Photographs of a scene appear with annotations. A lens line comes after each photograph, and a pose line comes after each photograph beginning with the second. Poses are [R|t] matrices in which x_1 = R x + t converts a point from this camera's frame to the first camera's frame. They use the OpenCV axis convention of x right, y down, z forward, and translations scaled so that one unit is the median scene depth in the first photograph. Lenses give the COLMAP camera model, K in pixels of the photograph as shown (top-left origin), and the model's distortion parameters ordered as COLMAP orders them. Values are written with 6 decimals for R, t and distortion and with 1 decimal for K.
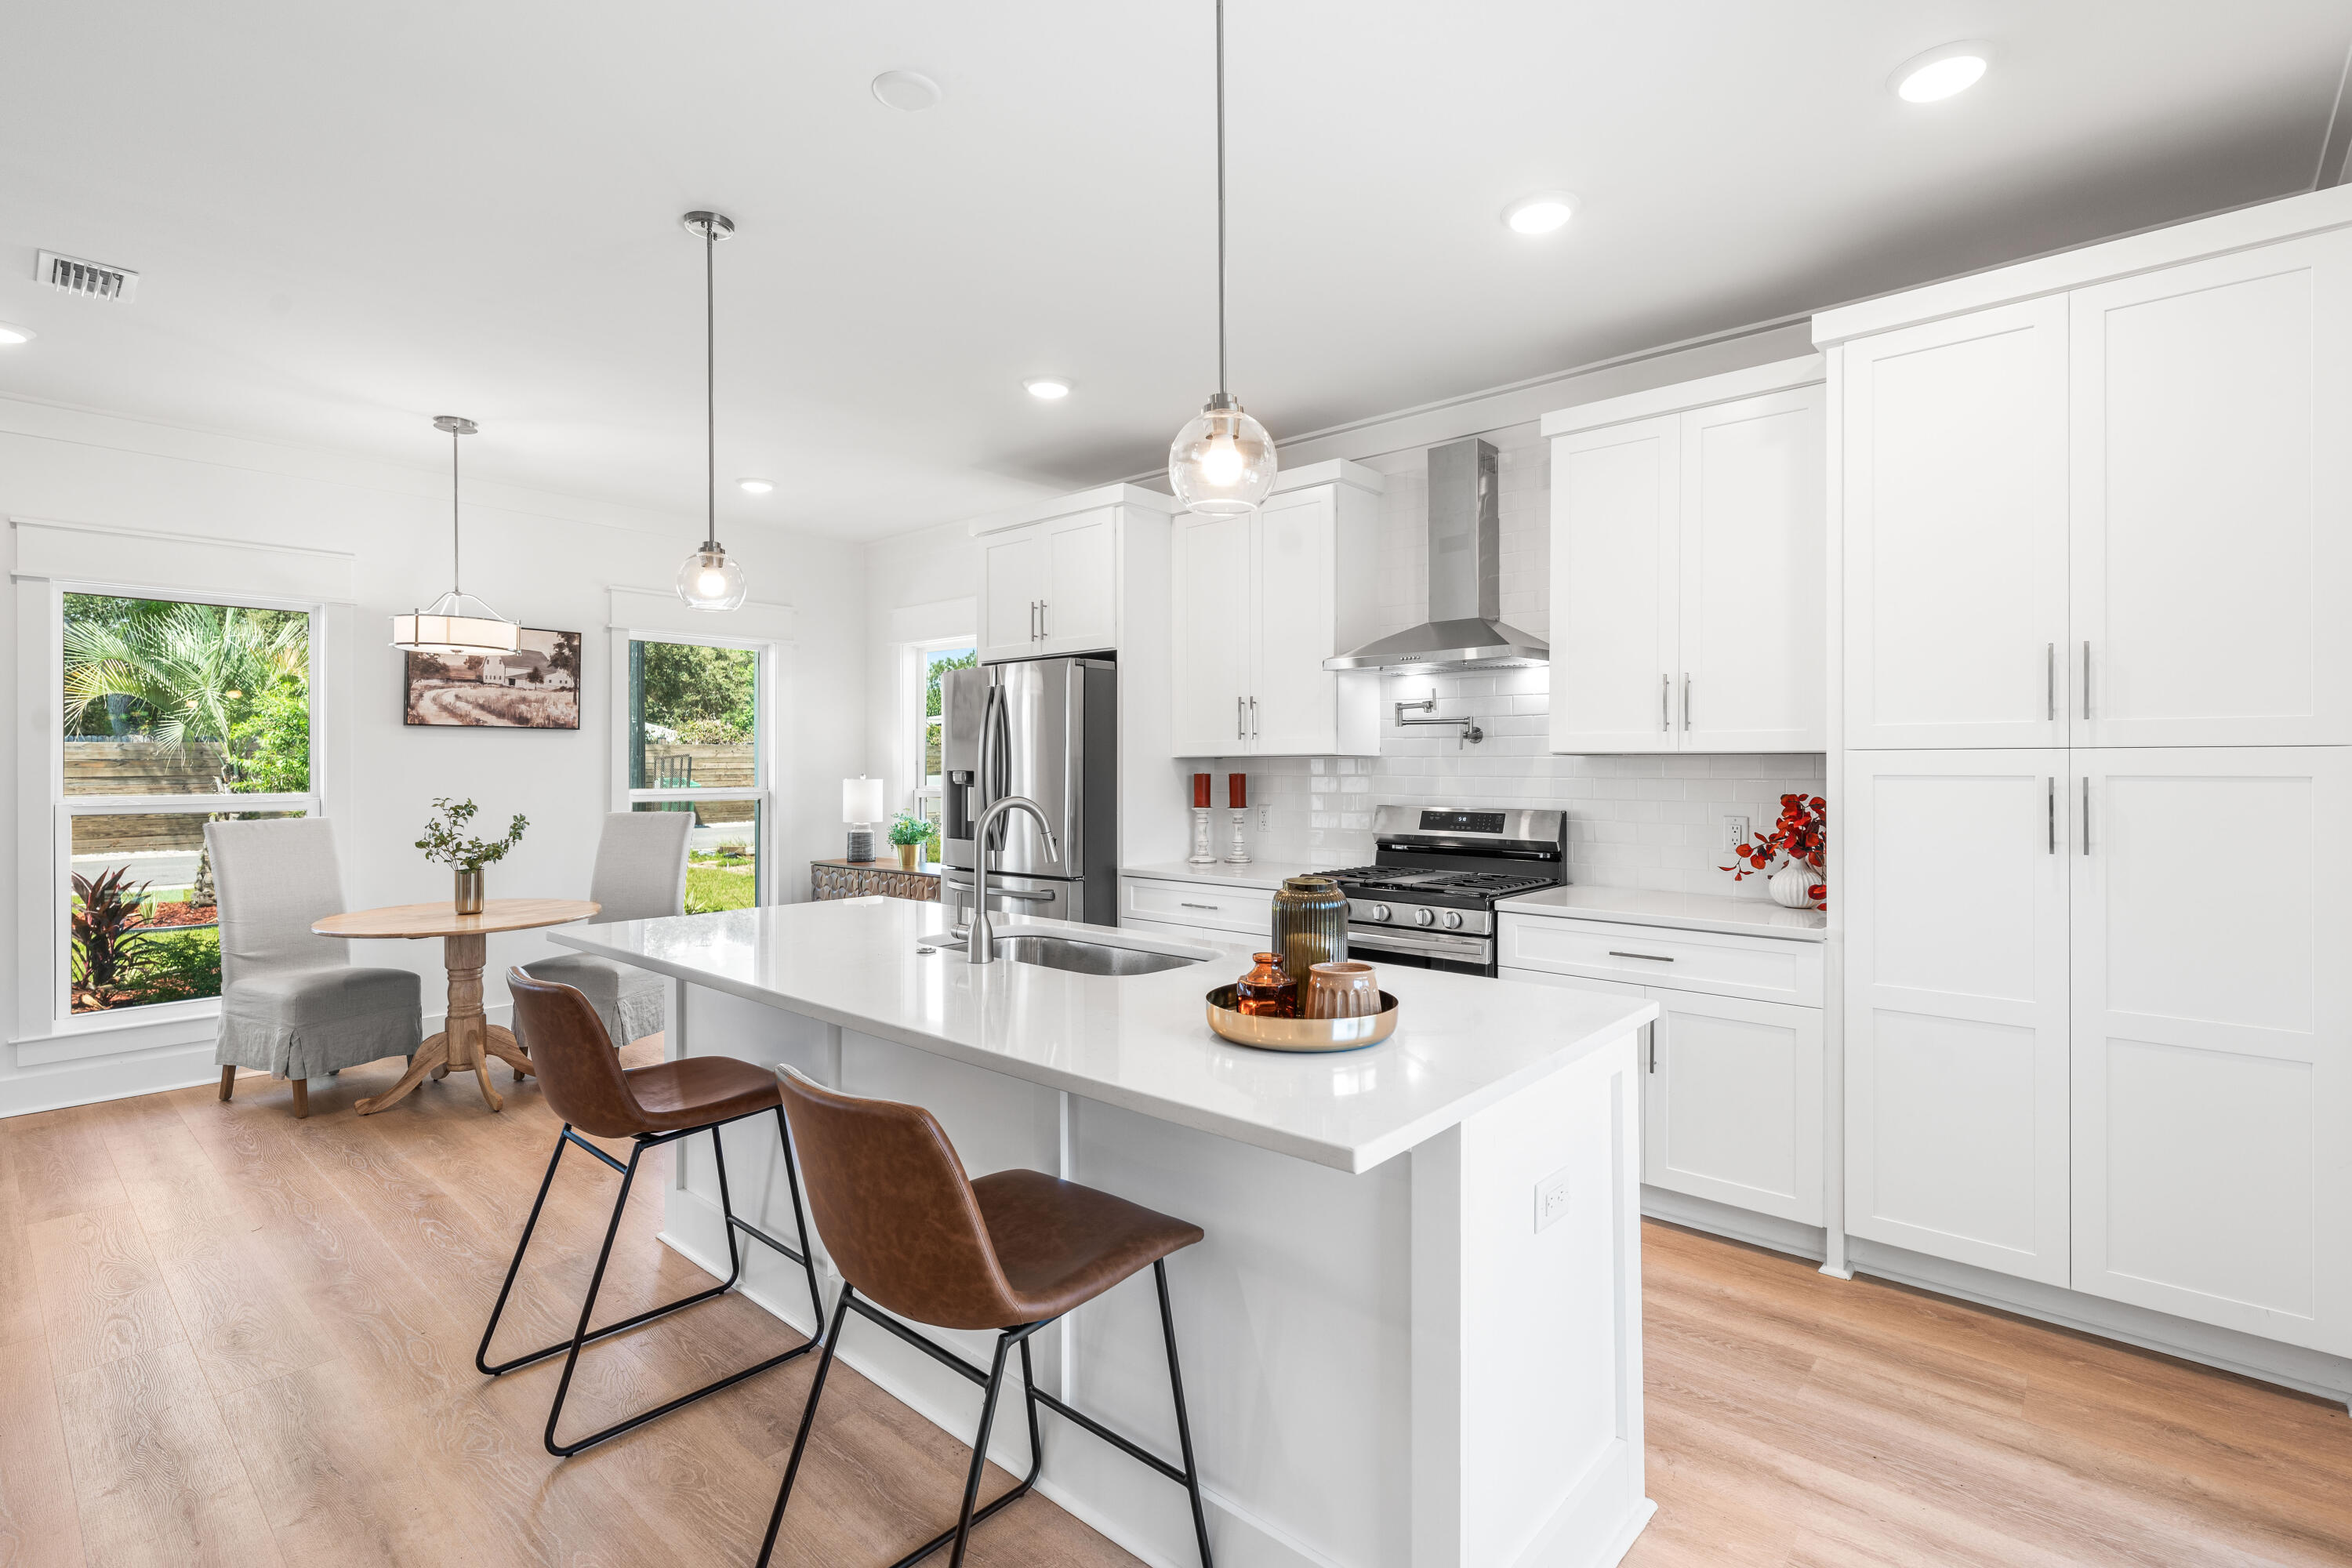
lens RADIAL K [[1086.8, 0, 1186.9], [0, 1086.8, 768.4], [0, 0, 1]] dist [-0.000054, -0.000226]
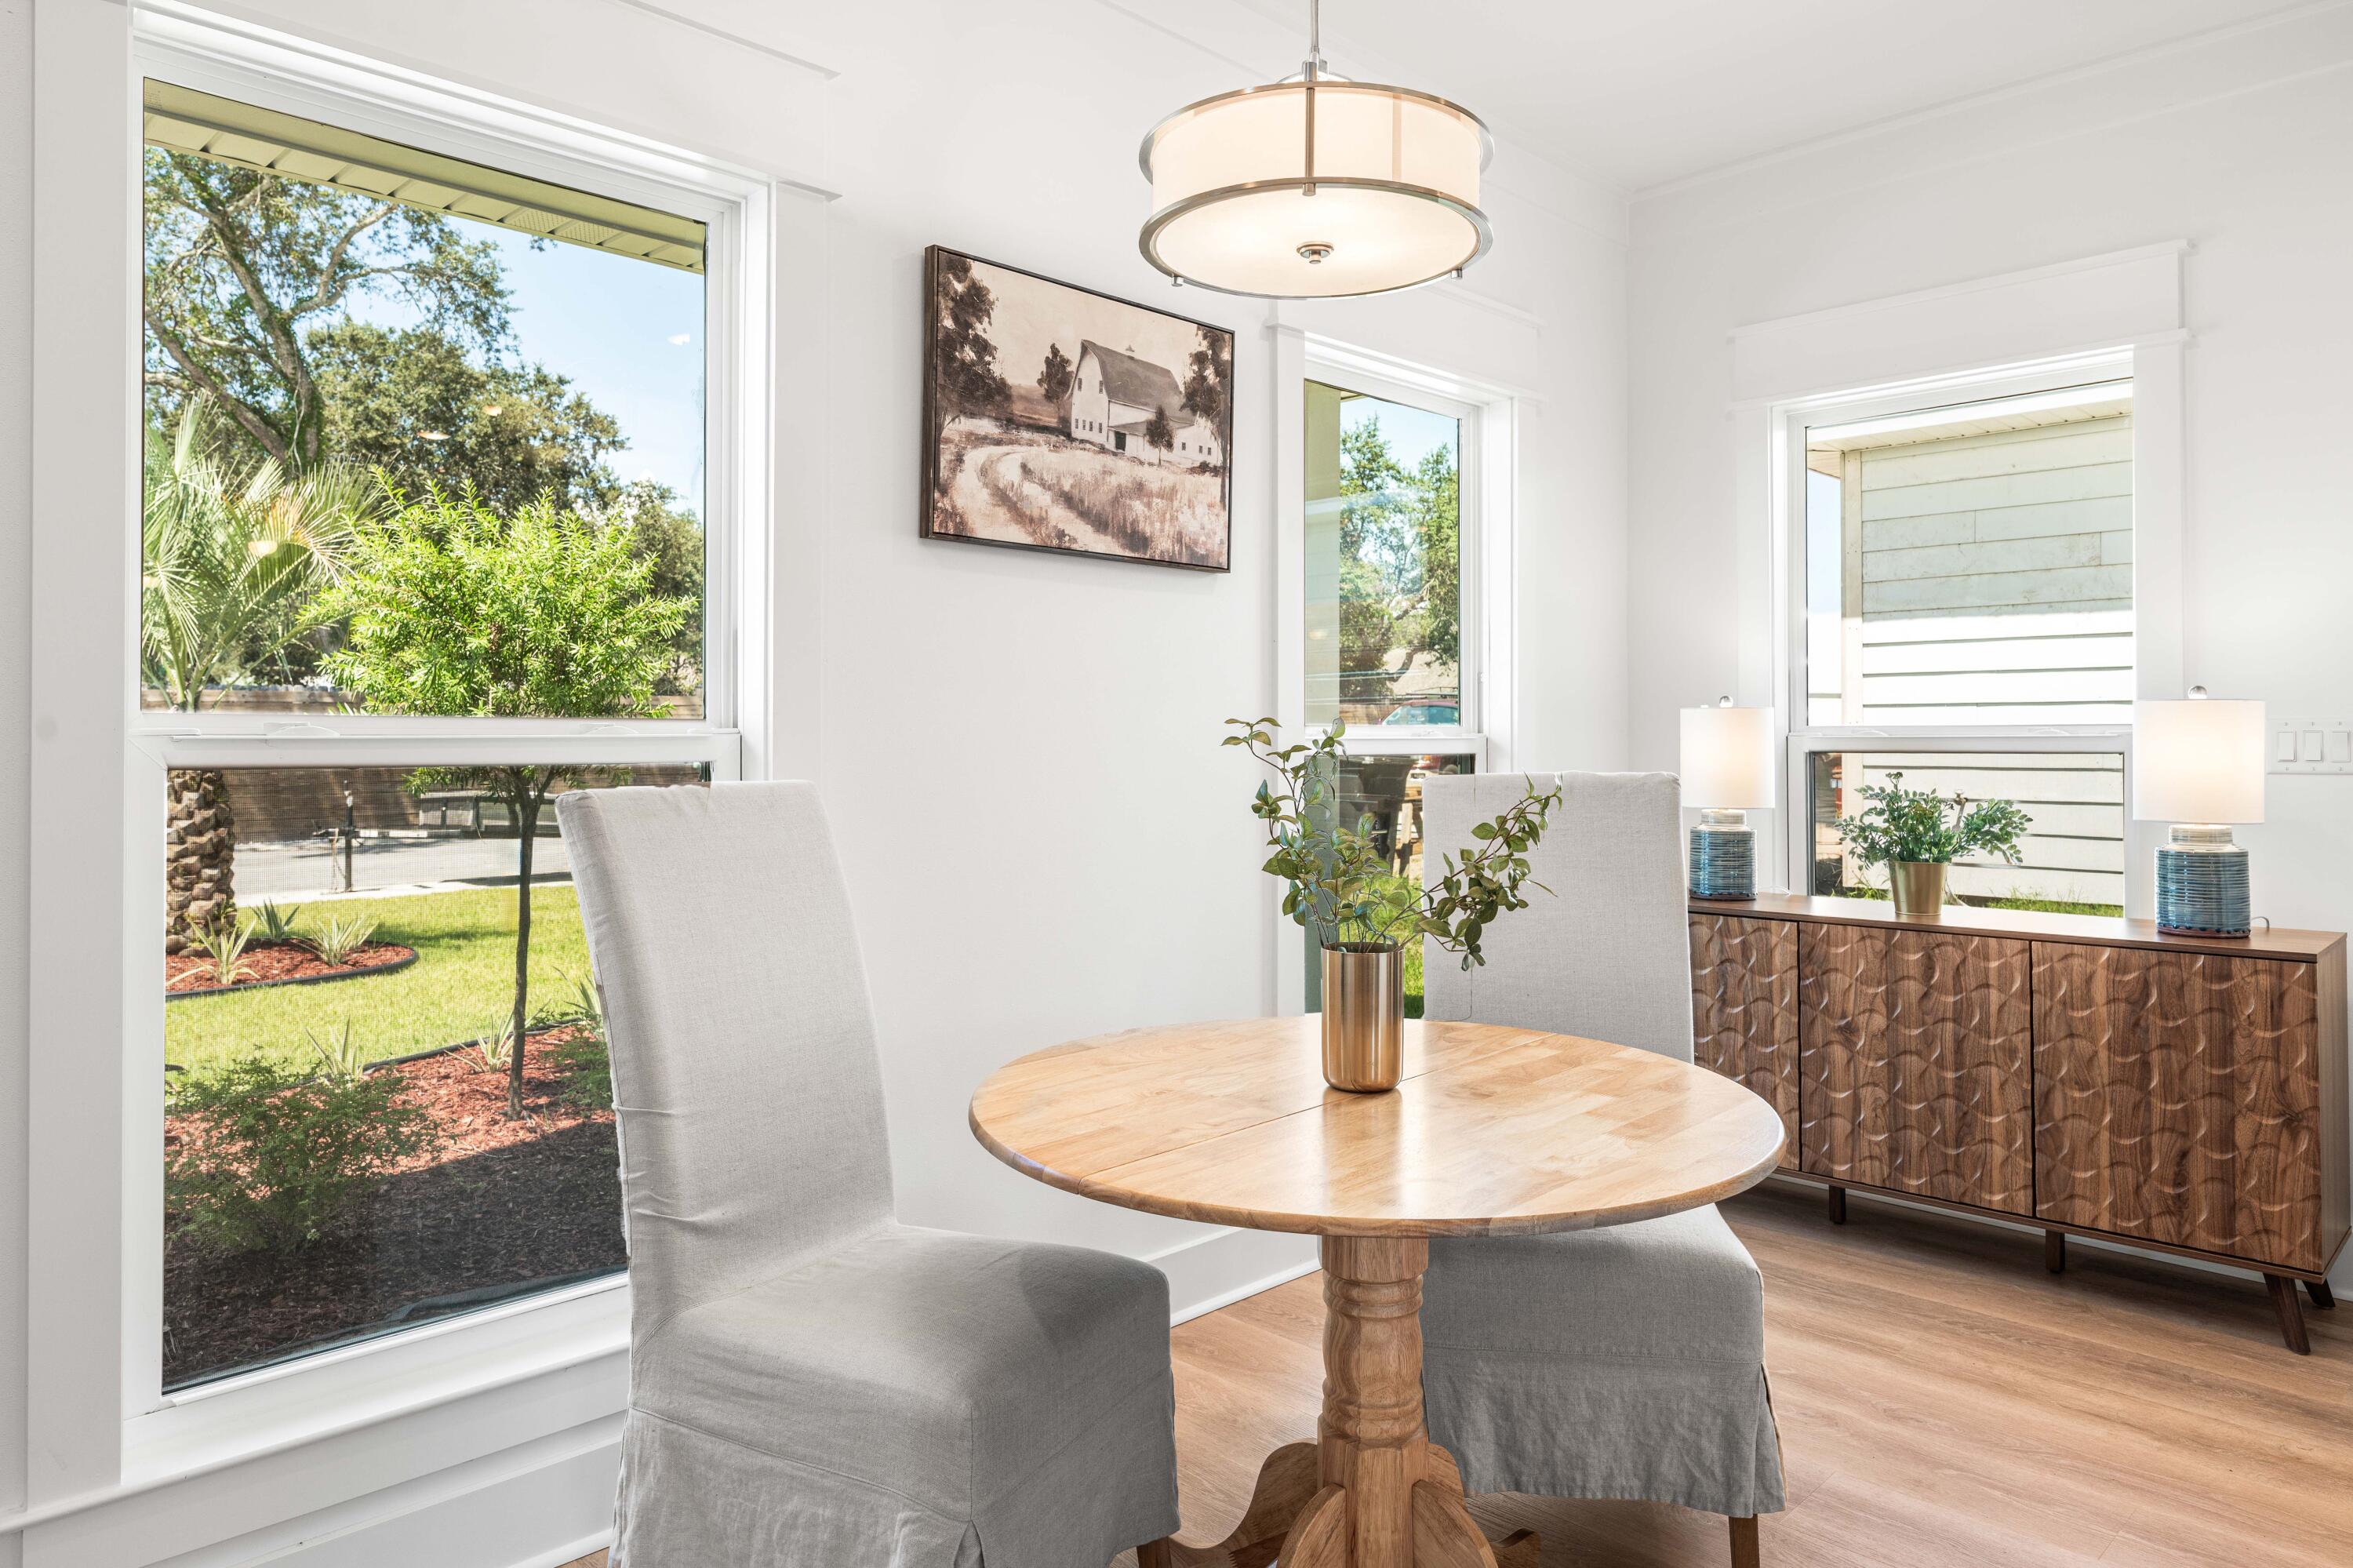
lens RADIAL K [[1505.2, 0, 1207.2], [0, 1505.2, 737.6], [0, 0, 1]] dist [-0.003031, 0.001991]
pose [[0.998306, 0.002130, -0.058138, -0.558453], [-0.002193, 0.999997, -0.001017, 0.027103], [0.058135, 0.001143, 0.998308, 0.464420]]
